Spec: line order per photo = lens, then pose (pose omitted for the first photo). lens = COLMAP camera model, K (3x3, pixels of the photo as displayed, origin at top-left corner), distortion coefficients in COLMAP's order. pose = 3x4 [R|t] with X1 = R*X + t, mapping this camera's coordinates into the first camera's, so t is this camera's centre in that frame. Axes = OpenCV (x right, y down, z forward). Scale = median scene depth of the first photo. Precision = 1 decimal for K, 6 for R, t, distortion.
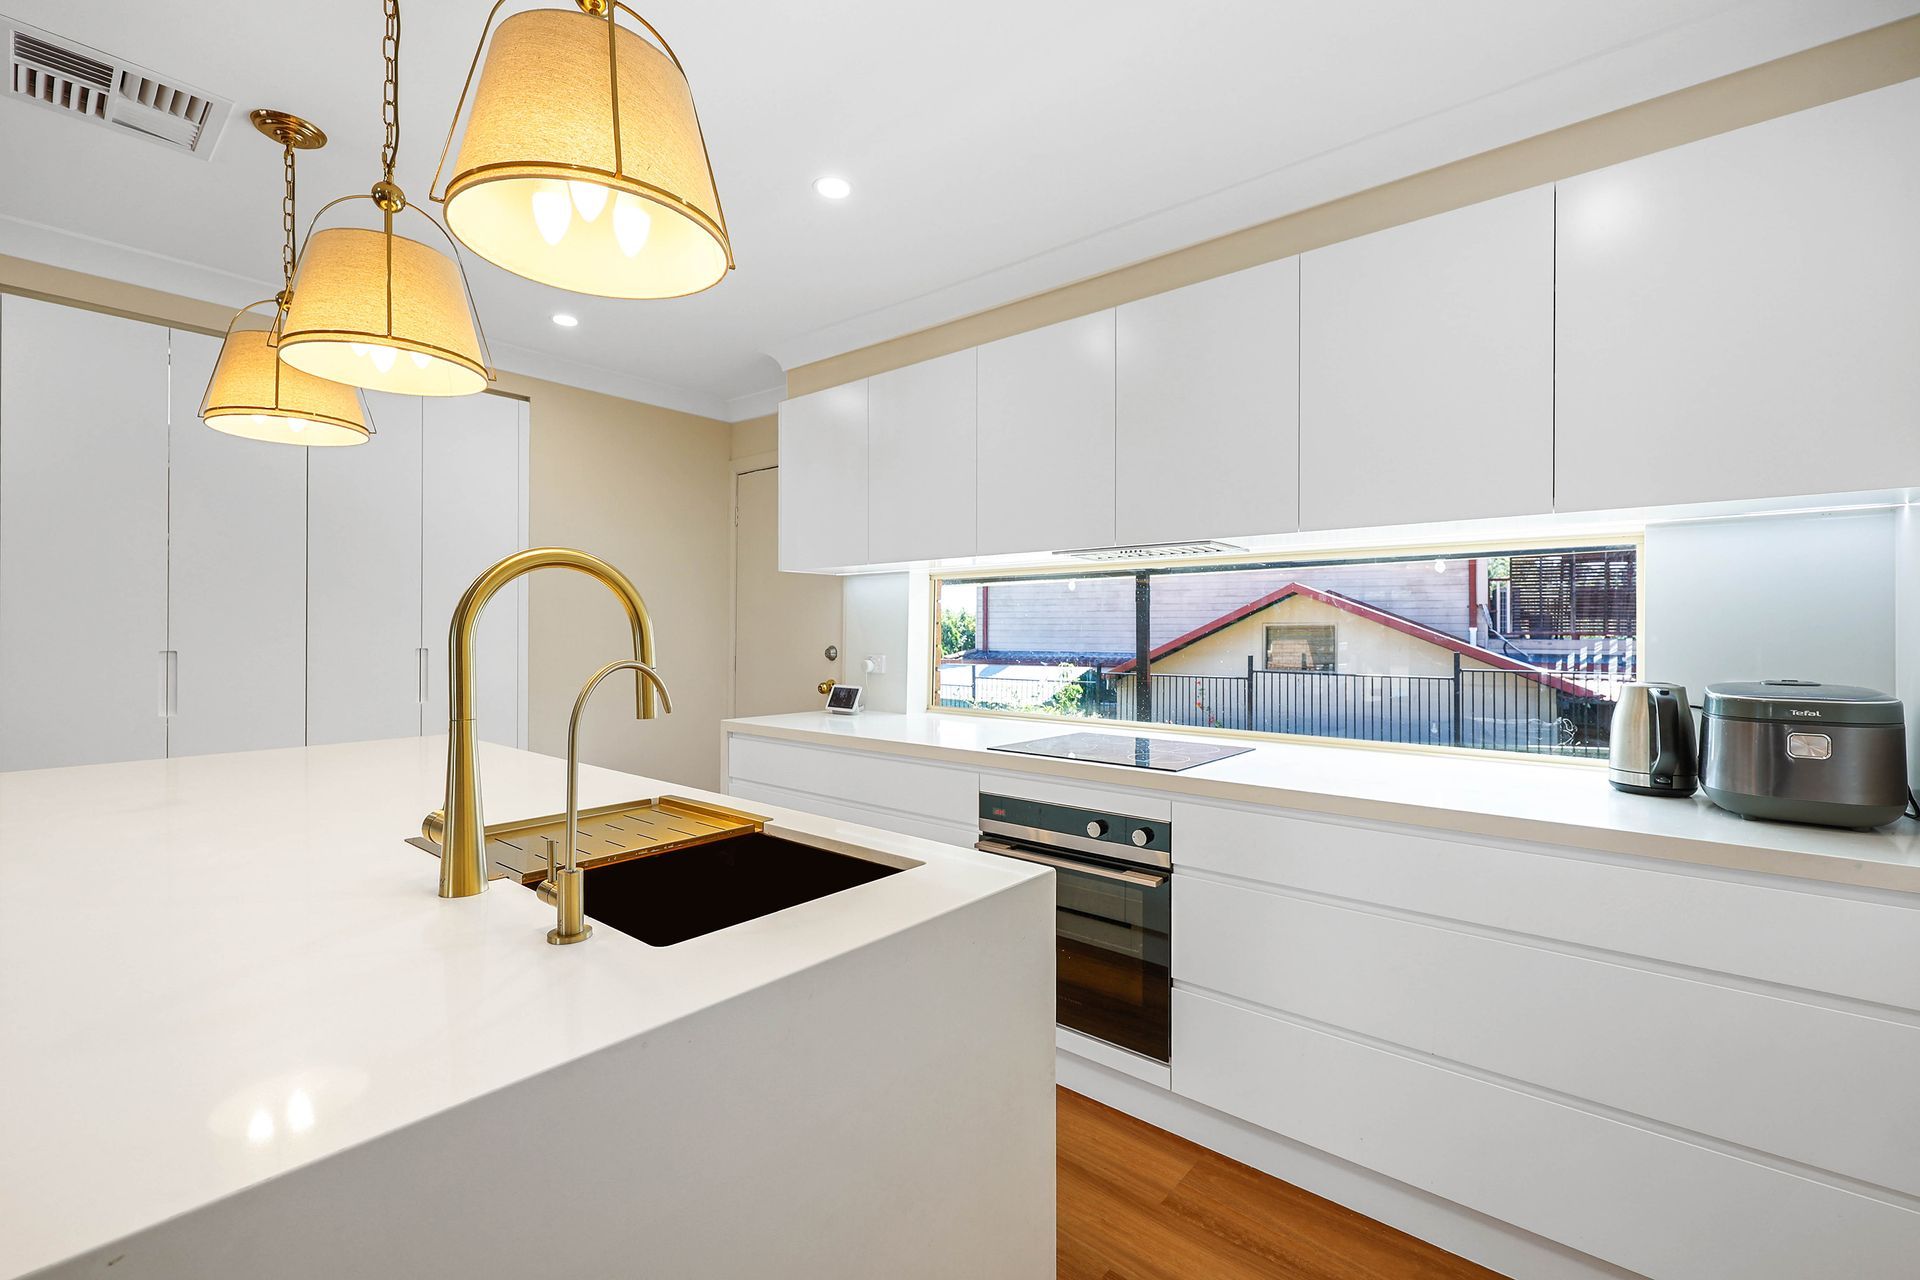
lens RADIAL K [[814.2, 0, 959.0], [0, 814.2, 638.3], [0, 0, 1]] dist [0.002616, -0.000215]
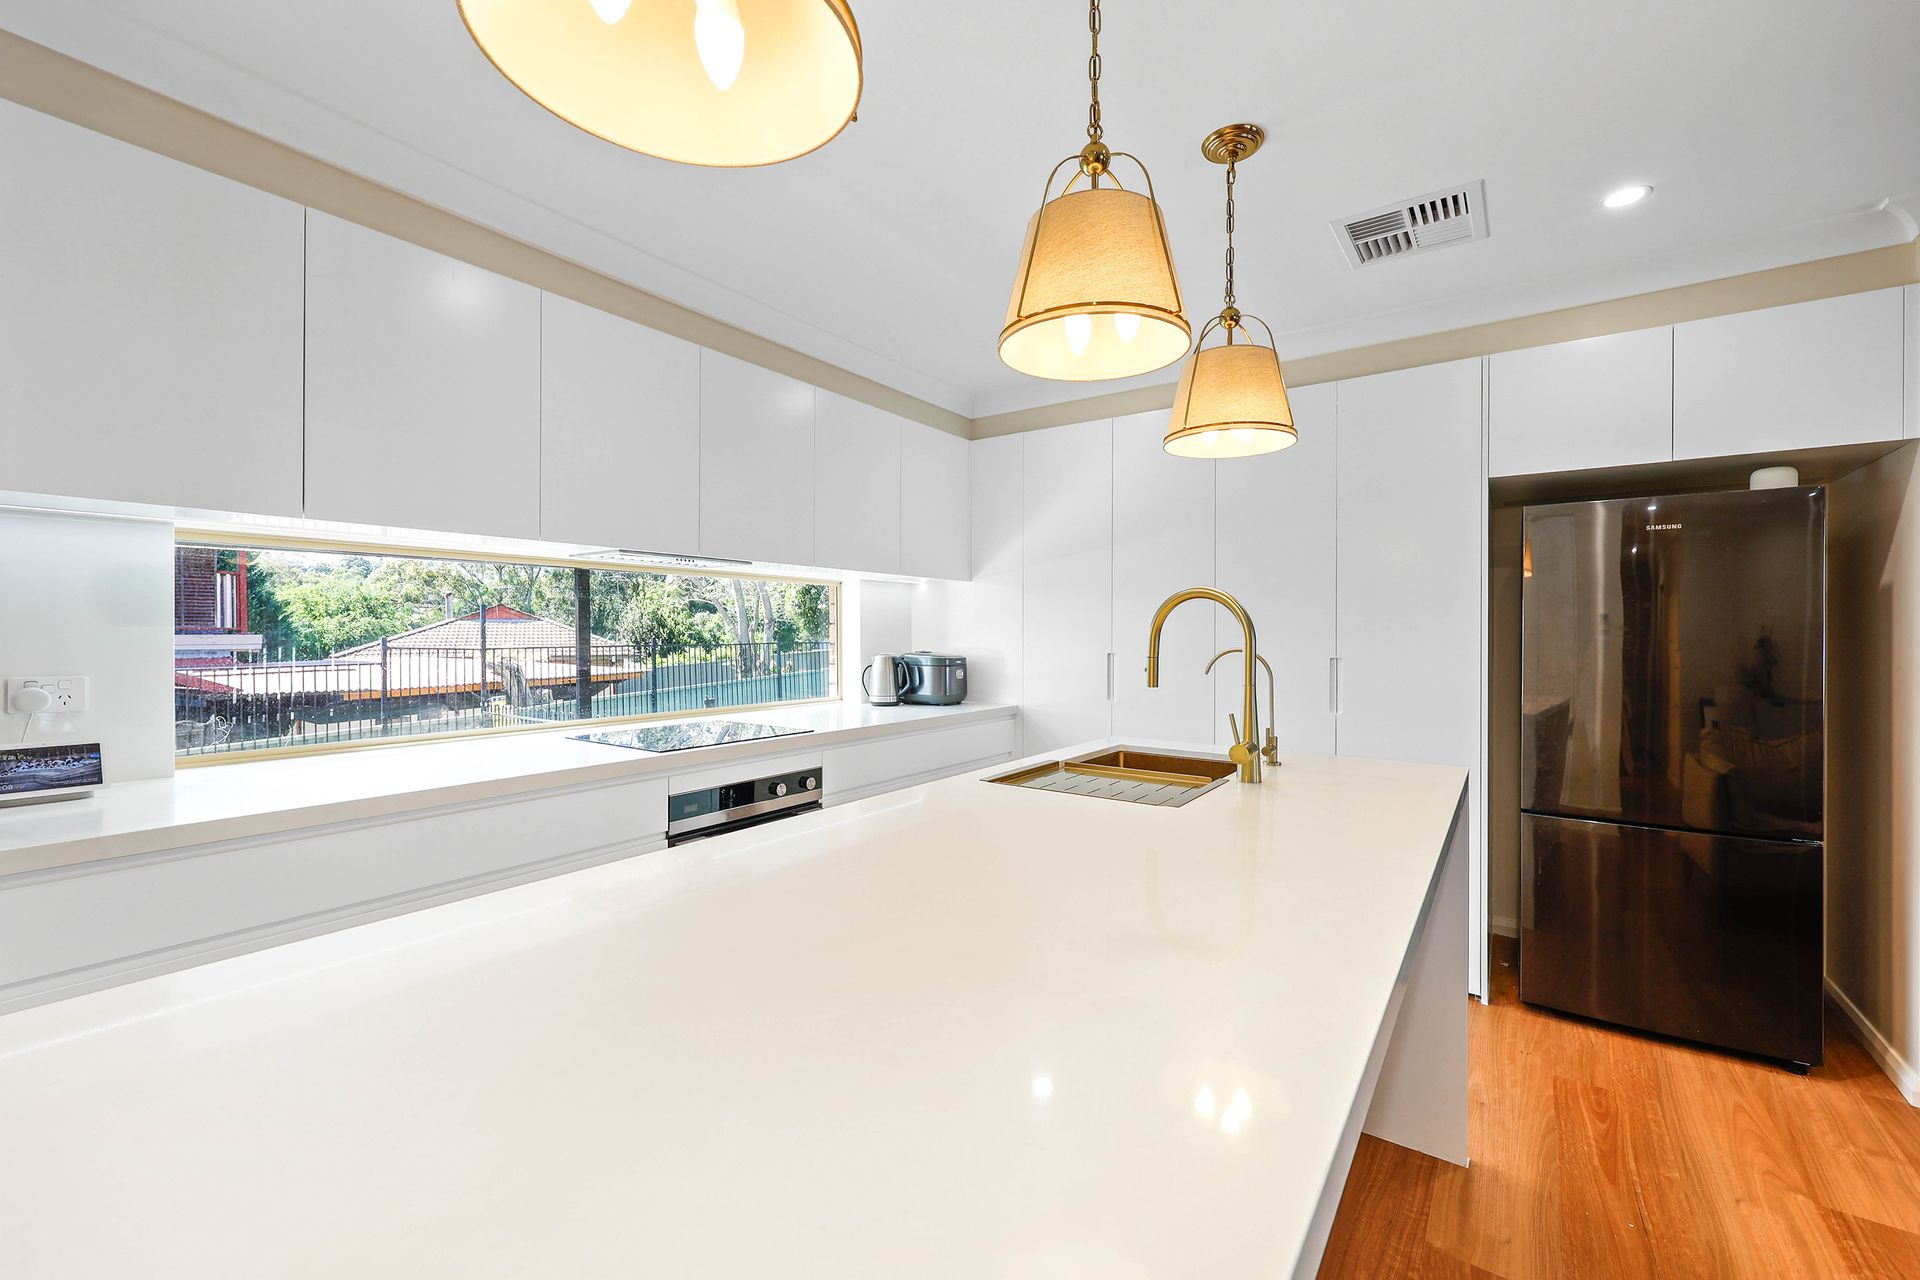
lens RADIAL K [[793.3, 0, 961.7], [0, 793.3, 636.0], [0, 0, 1]] dist [0.004125, -0.000915]
pose [[-0.087004, -0.008785, 0.996169, -0.959463], [0.003365, 0.999953, 0.009112, -0.009687], [-0.996202, 0.004145, -0.086970, 0.743050]]
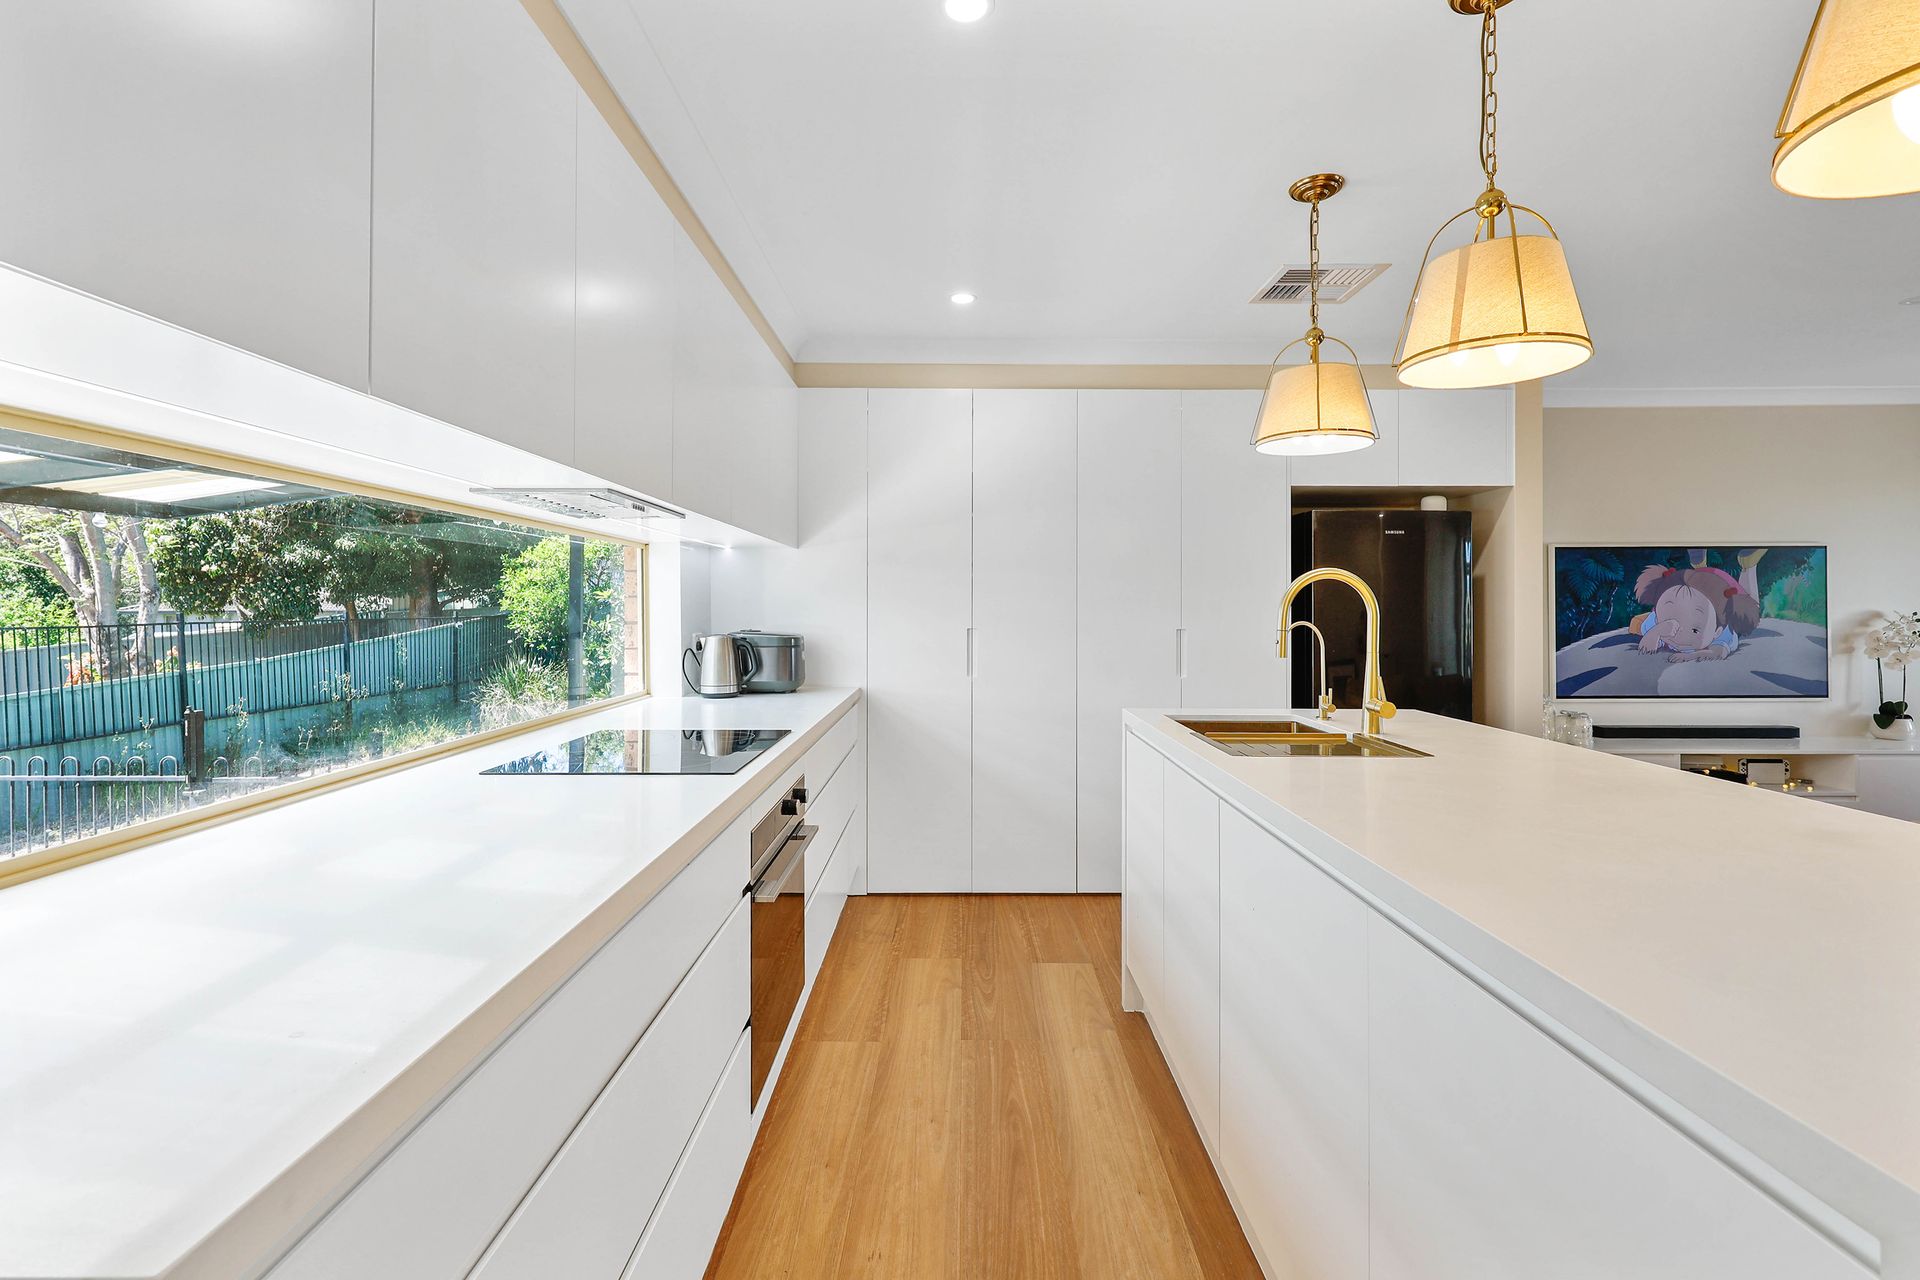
lens RADIAL K [[836.5, 0, 957.0], [0, 836.5, 600.2], [0, 0, 1]] dist [0.002250, 0.000009]
pose [[-0.649643, 0.001288, 0.760238, -0.658460], [0.004543, 0.999987, 0.002189, -0.016981], [-0.760225, 0.004876, -0.649641, 1.356032]]
